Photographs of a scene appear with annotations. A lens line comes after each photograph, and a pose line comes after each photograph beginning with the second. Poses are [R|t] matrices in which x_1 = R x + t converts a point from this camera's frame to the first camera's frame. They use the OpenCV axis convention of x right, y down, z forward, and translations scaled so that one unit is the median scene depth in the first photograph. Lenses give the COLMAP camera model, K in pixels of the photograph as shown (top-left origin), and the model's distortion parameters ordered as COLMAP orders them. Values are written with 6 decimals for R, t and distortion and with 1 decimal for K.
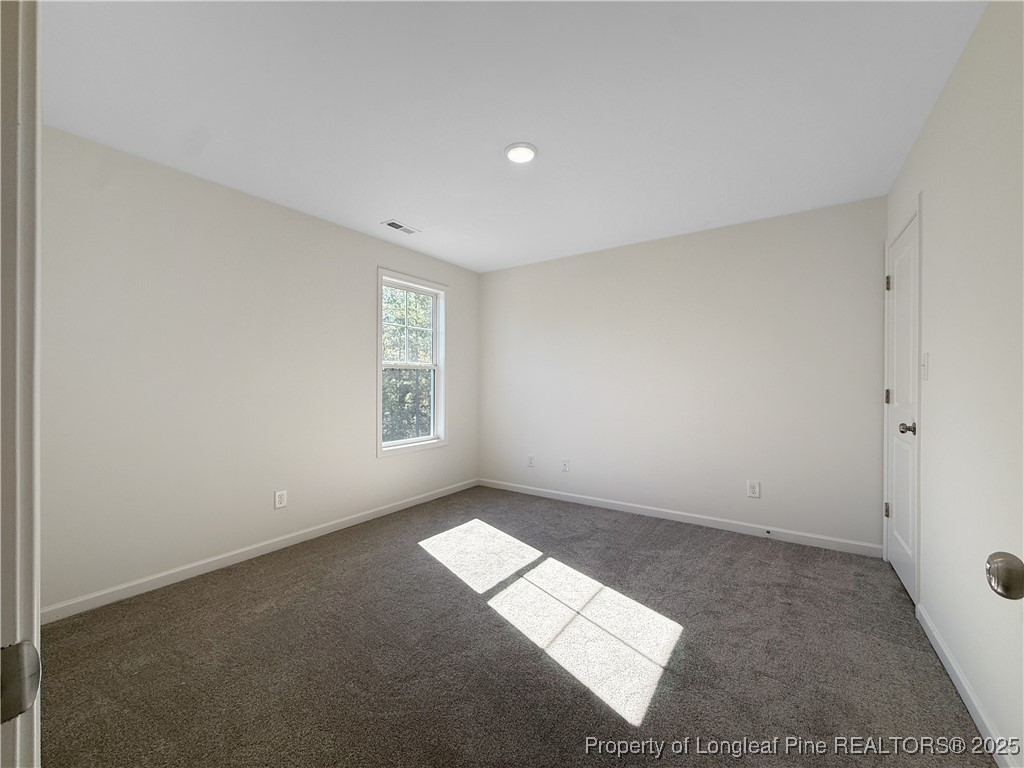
lens RADIAL K [[414.9, 0, 512.0], [0, 414.9, 384.0], [0, 0, 1]] dist [0.000426, 0.000081]
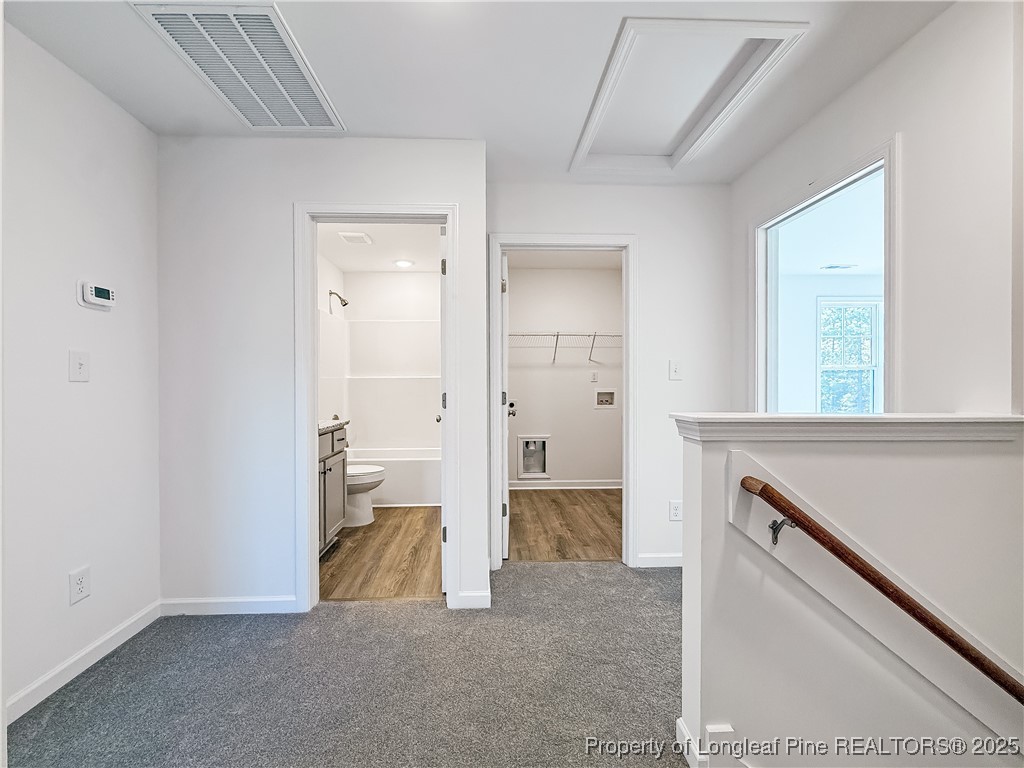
lens RADIAL K [[414.9, 0, 512.0], [0, 414.9, 384.0], [0, 0, 1]] dist [0.000426, 0.000081]
pose [[0.603265, -0.004469, -0.797528, 0.131231], [0.005262, 0.999985, -0.001624, 0.000310], [0.797523, -0.003217, 0.603279, -0.517233]]
